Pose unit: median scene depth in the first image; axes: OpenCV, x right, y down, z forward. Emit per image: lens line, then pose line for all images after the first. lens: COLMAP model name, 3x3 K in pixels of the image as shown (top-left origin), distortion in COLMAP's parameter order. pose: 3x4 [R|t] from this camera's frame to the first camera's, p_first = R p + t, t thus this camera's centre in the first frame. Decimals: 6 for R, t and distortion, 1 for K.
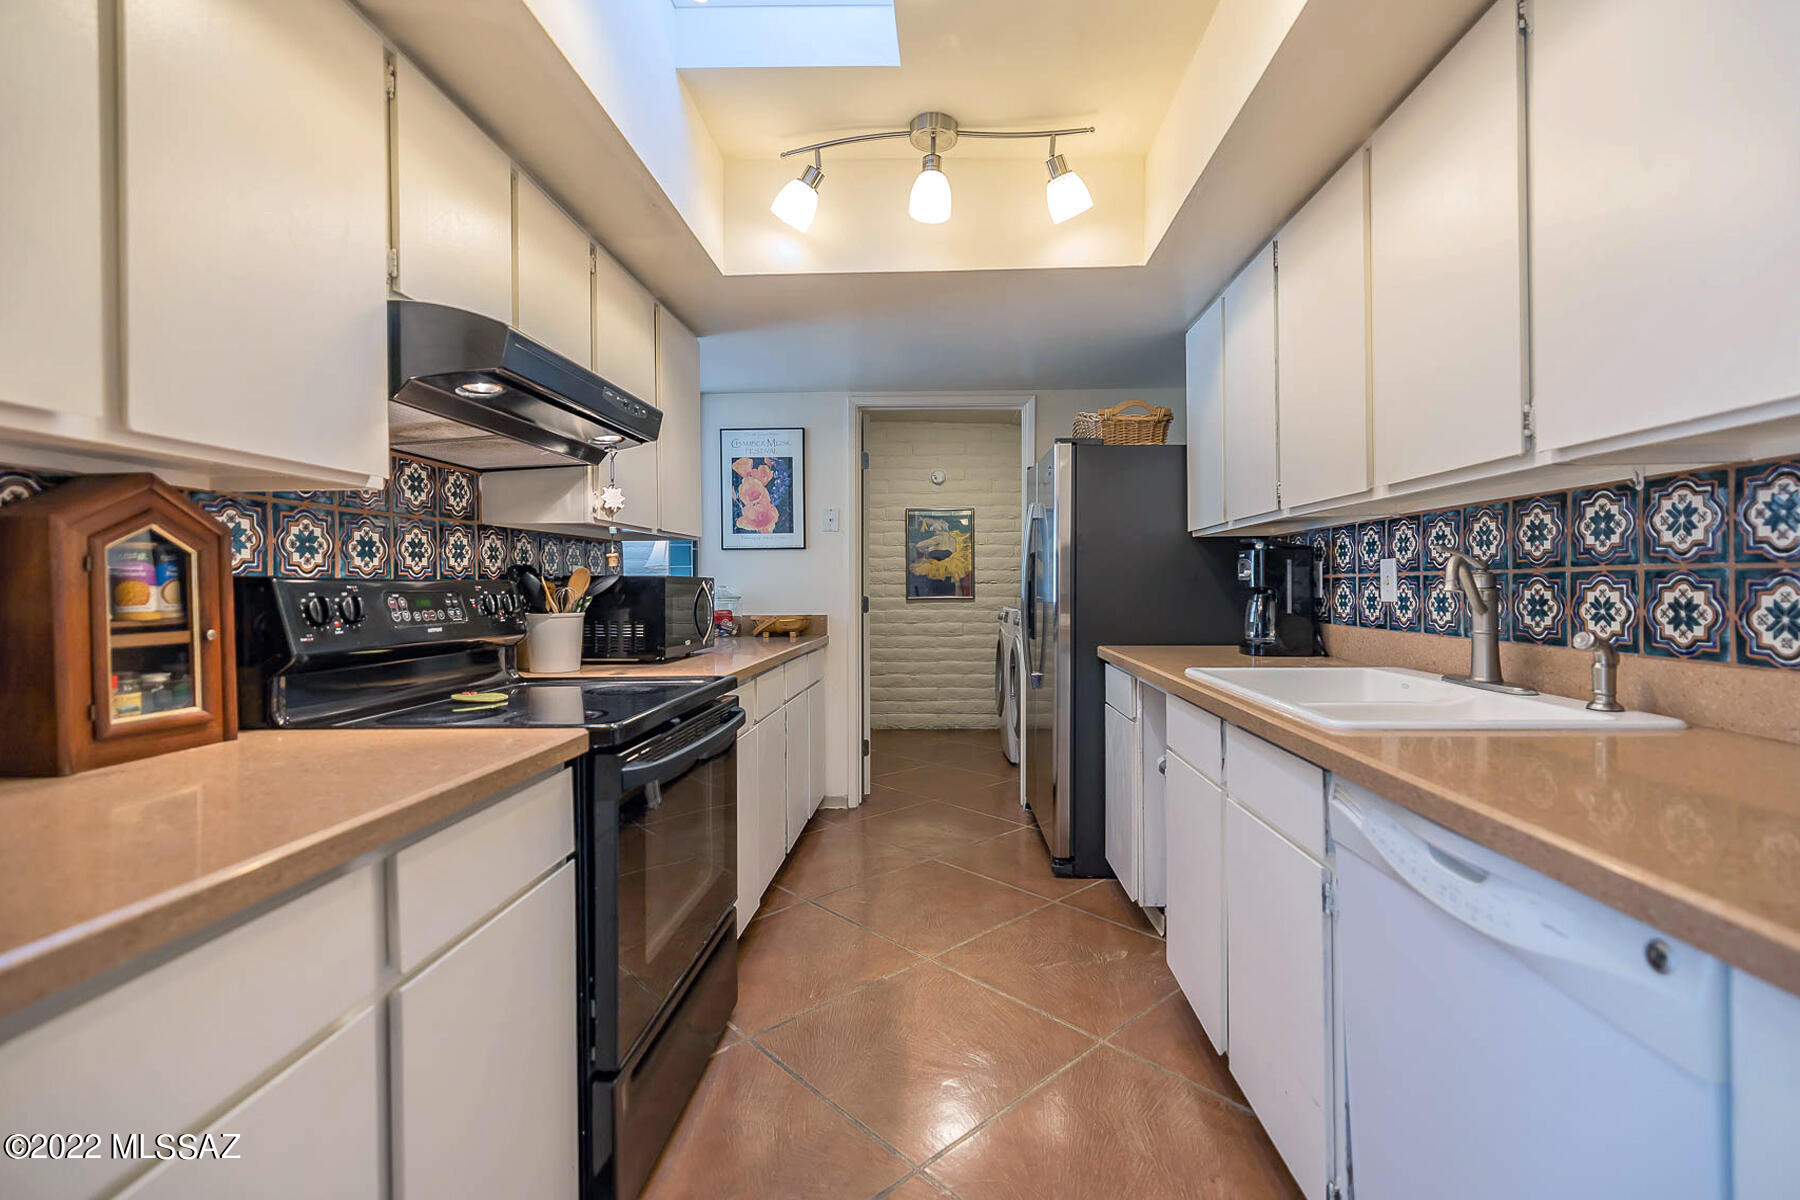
lens RADIAL K [[774.0, 0, 909.5], [0, 774.0, 586.5], [0, 0, 1]] dist [0.008030, -0.002151]
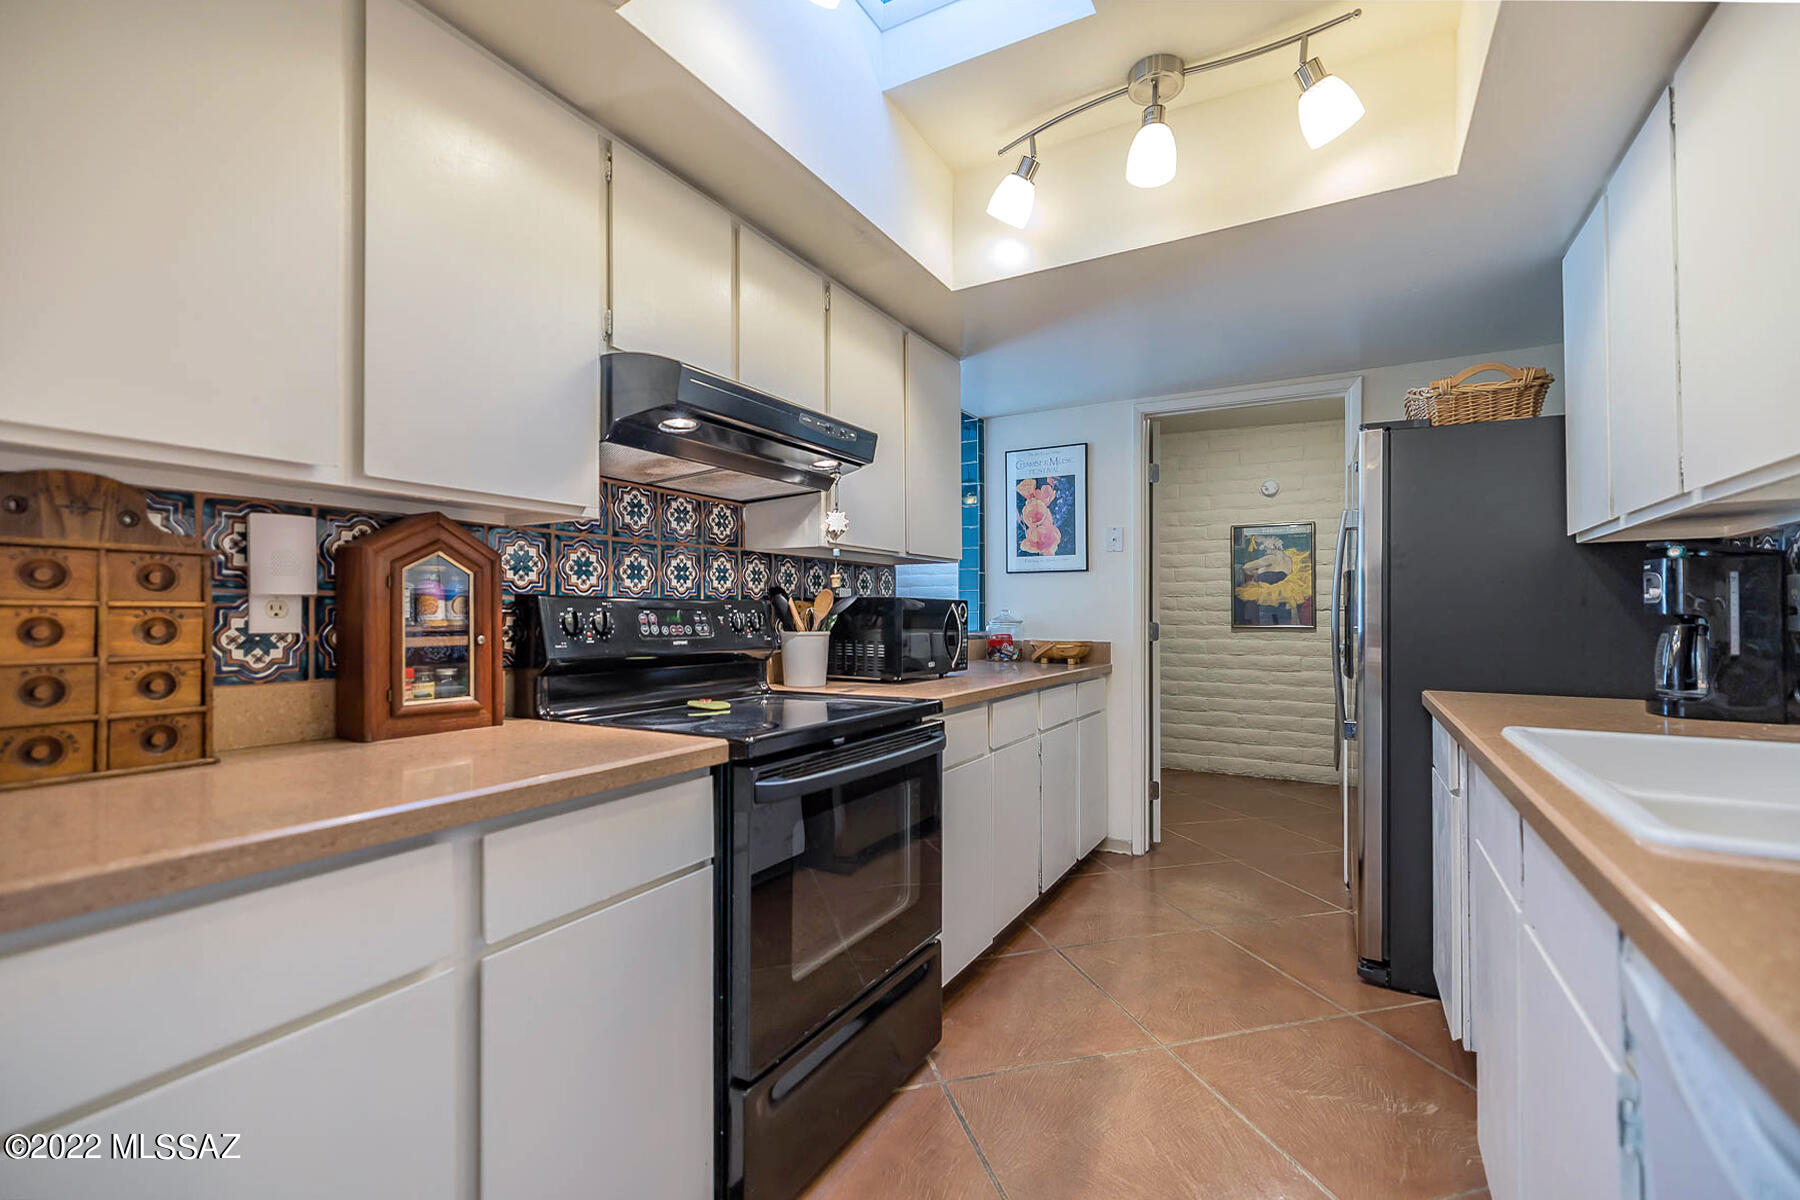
lens RADIAL K [[774.0, 0, 907.1], [0, 774.0, 602.8], [0, 0, 1]] dist [0.008030, -0.002151]
pose [[0.896191, 0.004066, -0.443650, 0.160041], [-0.010431, 0.999875, -0.011908, 0.006349], [0.443546, 0.015300, 0.896121, 0.110308]]
